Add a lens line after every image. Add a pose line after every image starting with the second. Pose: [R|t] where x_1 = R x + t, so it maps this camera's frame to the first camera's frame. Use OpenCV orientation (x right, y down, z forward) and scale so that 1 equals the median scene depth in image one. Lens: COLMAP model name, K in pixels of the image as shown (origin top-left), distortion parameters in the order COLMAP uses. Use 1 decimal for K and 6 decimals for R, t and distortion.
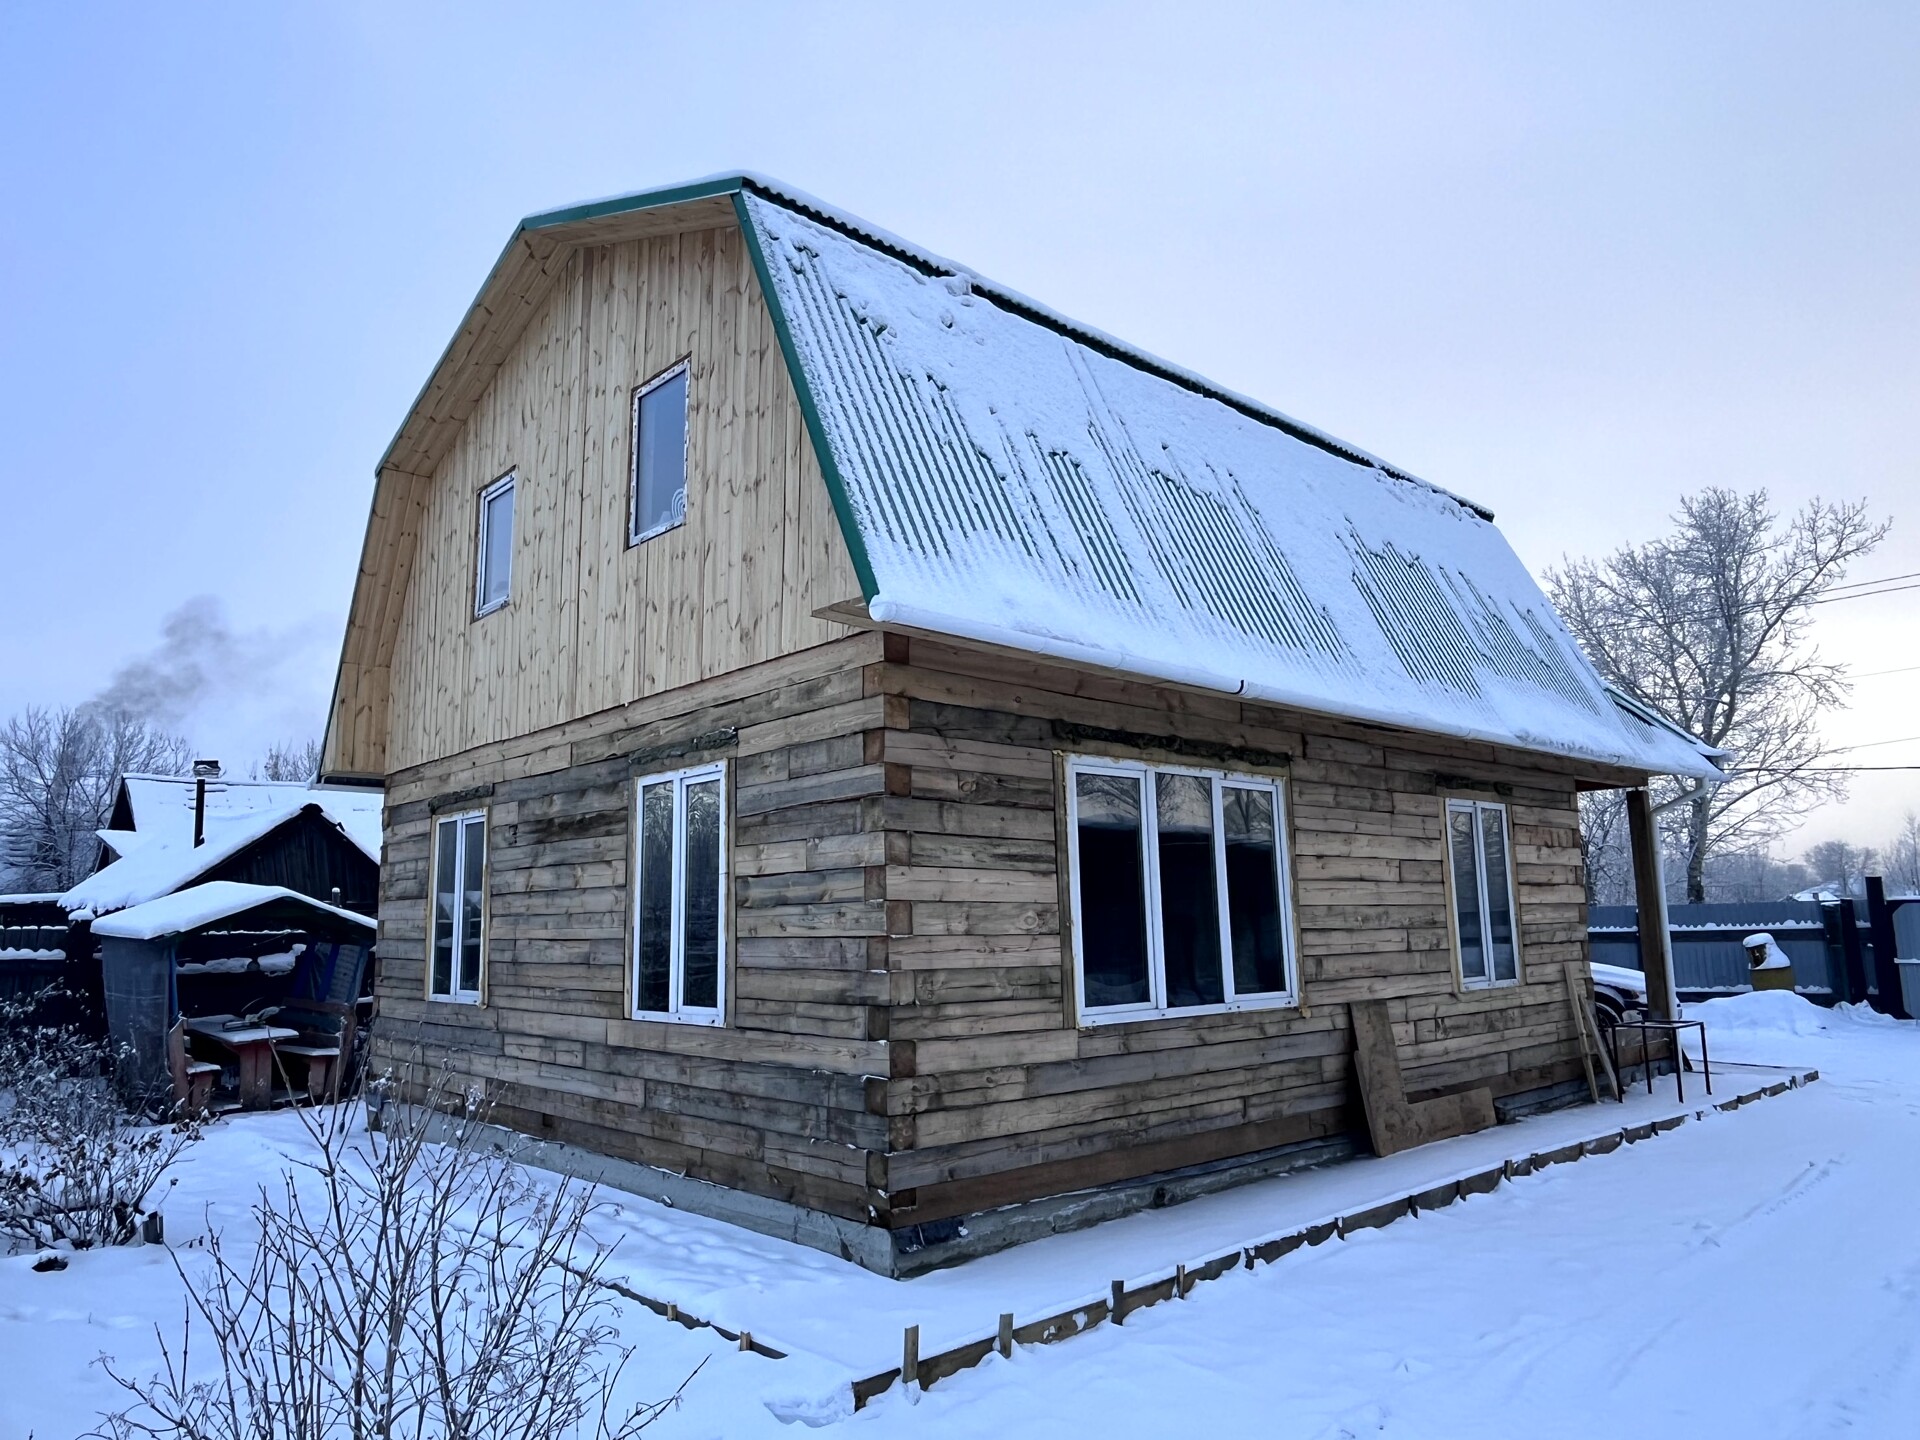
lens RADIAL K [[1237.6, 0, 955.8], [0, 1237.6, 721.7], [0, 0, 1]] dist [-0.006893, -0.001821]
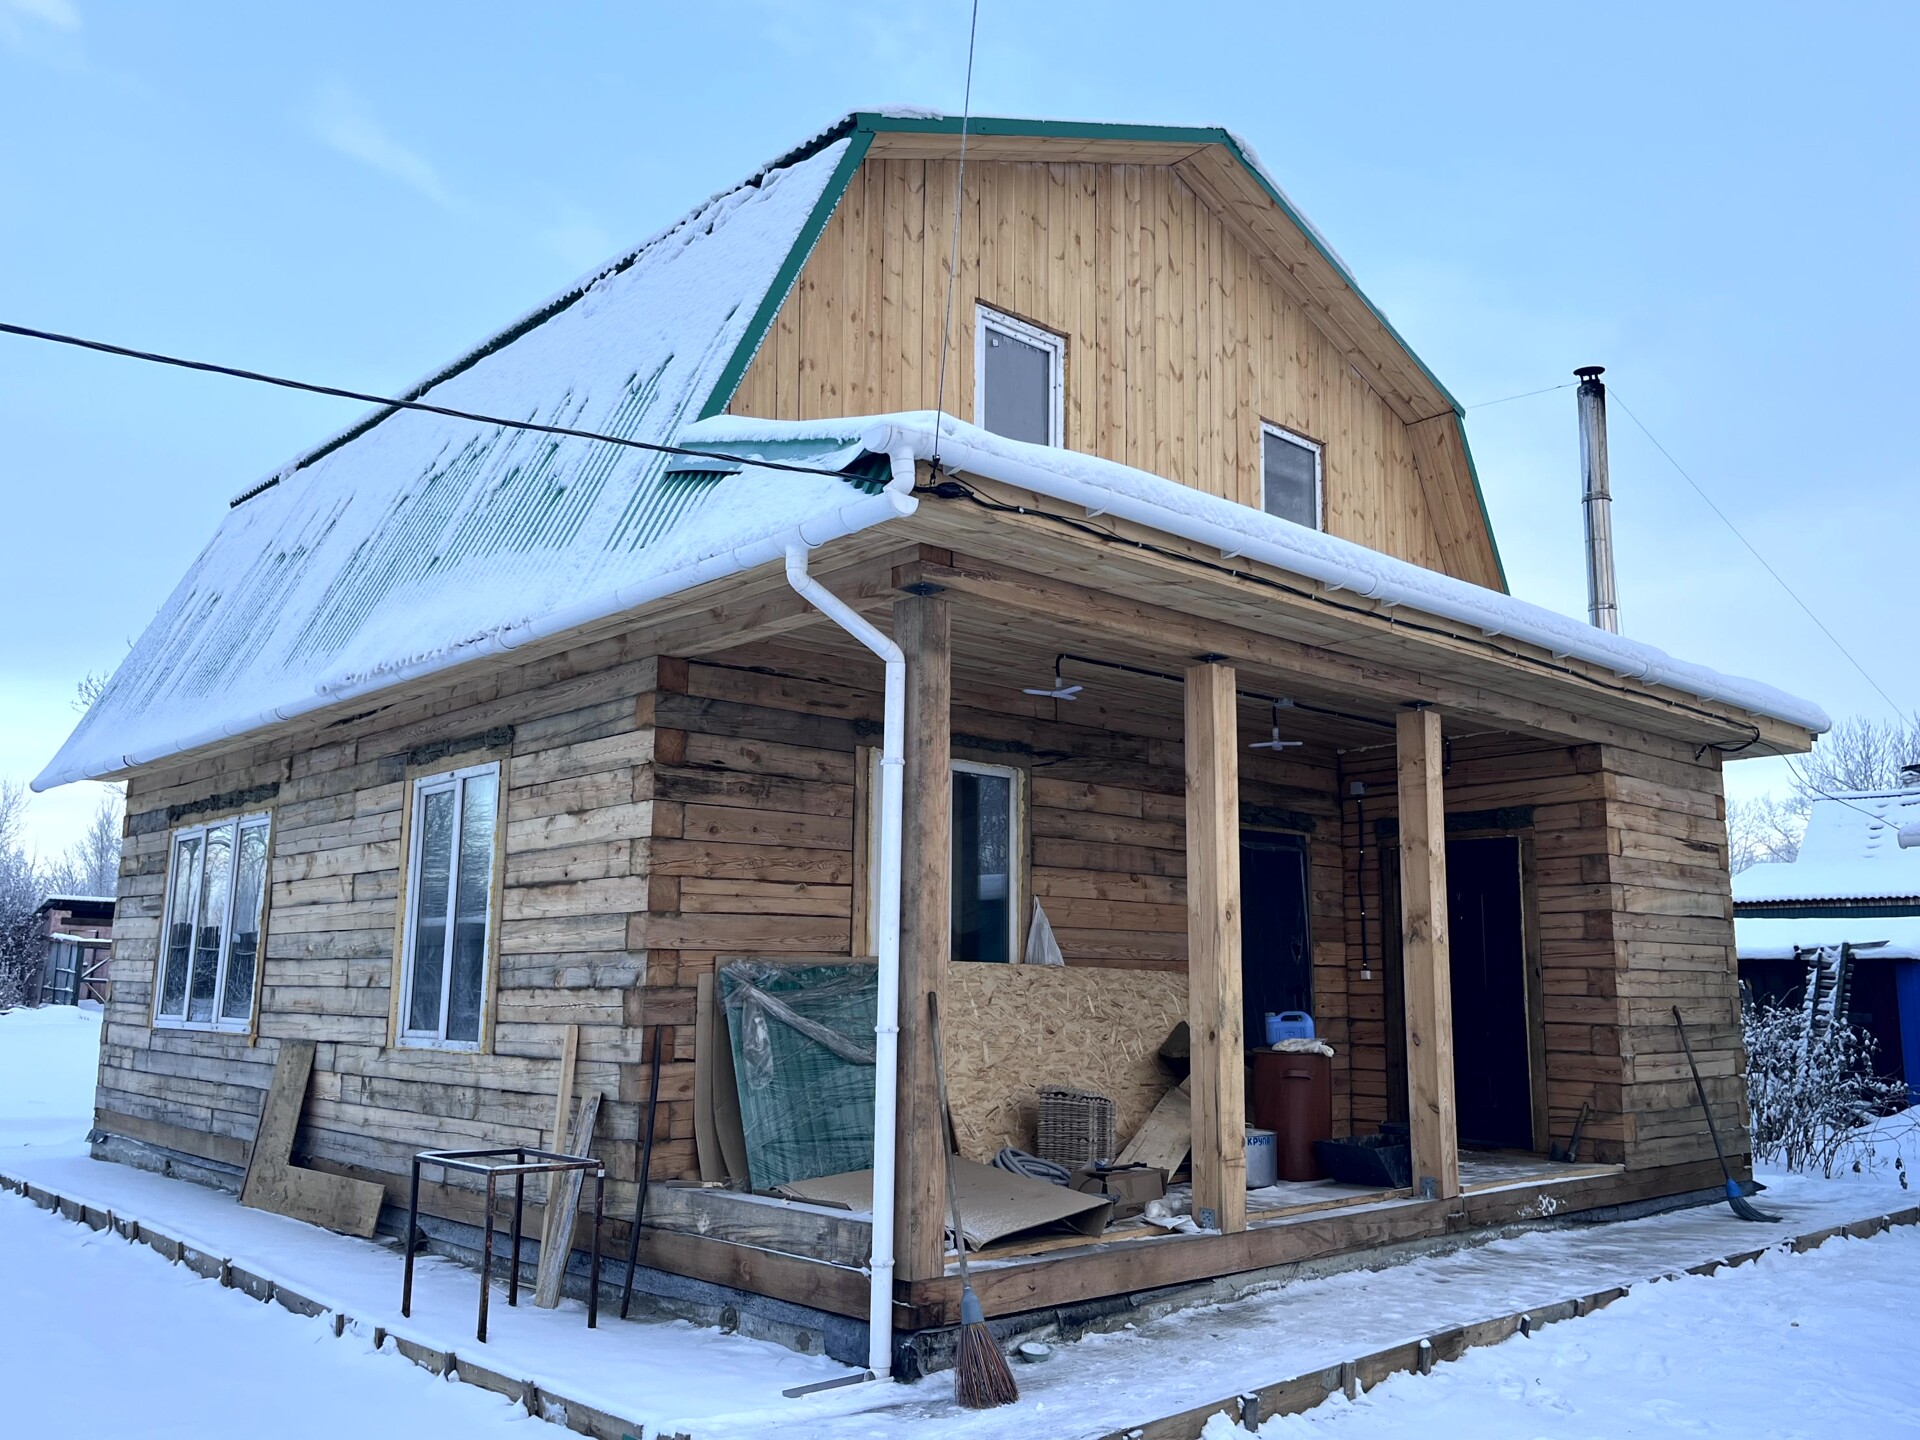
lens RADIAL K [[1538.9, 0, 958.0], [0, 1538.9, 737.0], [0, 0, 1]] dist [0.025274, -0.008221]
pose [[0.027678, -0.143058, -0.989327, 1.328973], [0.154842, 0.978374, -0.137142, 0.215052], [0.987551, -0.149394, 0.049230, 1.301228]]
